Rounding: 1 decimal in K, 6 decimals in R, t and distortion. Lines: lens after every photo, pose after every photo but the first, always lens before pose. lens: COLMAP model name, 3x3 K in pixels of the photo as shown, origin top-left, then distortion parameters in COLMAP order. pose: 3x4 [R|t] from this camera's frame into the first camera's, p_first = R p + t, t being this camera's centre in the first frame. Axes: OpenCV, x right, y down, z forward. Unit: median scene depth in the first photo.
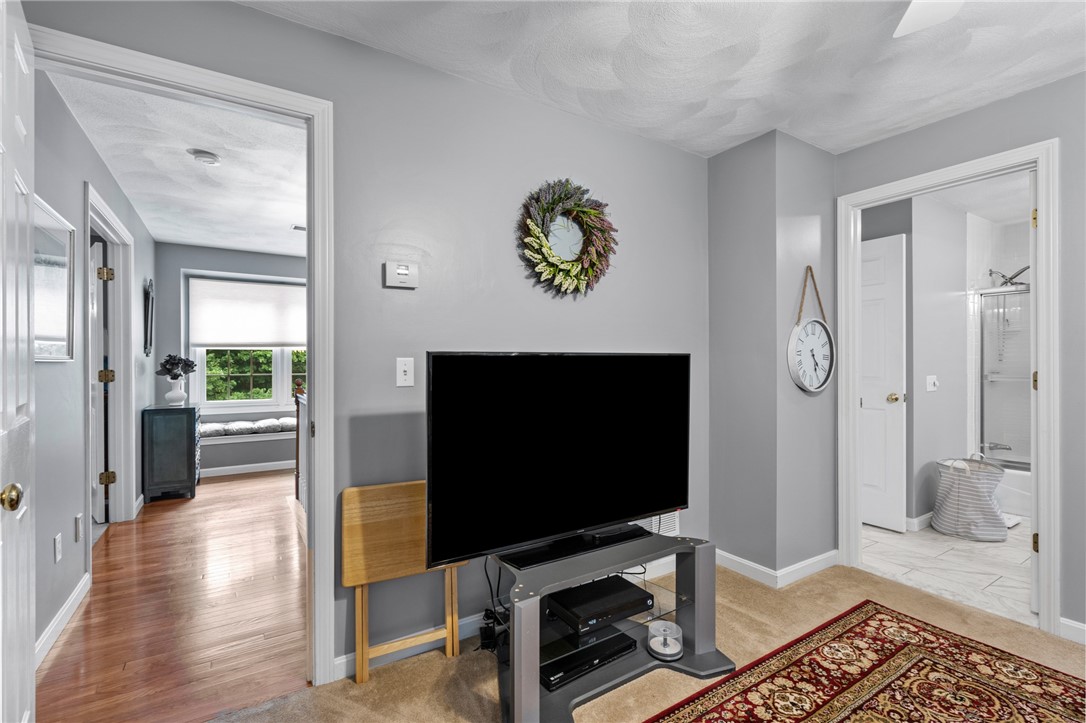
lens RADIAL K [[492.6, 0, 545.2], [0, 492.6, 362.8], [0, 0, 1]] dist [0.000752, 0.000564]
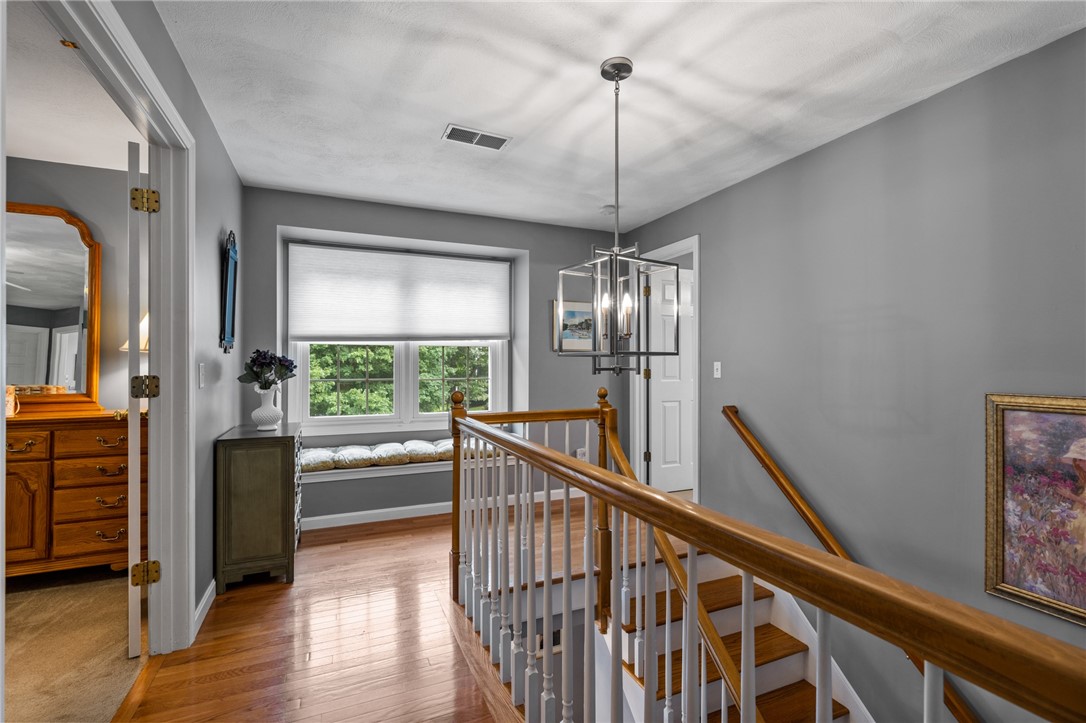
lens RADIAL K [[492.6, 0, 545.2], [0, 492.6, 362.8], [0, 0, 1]] dist [0.000752, 0.000564]
pose [[0.988241, 0.003510, -0.152862, -0.206674], [-0.003894, 0.999990, -0.002214, -0.000019], [0.152853, 0.002783, 0.988245, 0.296261]]
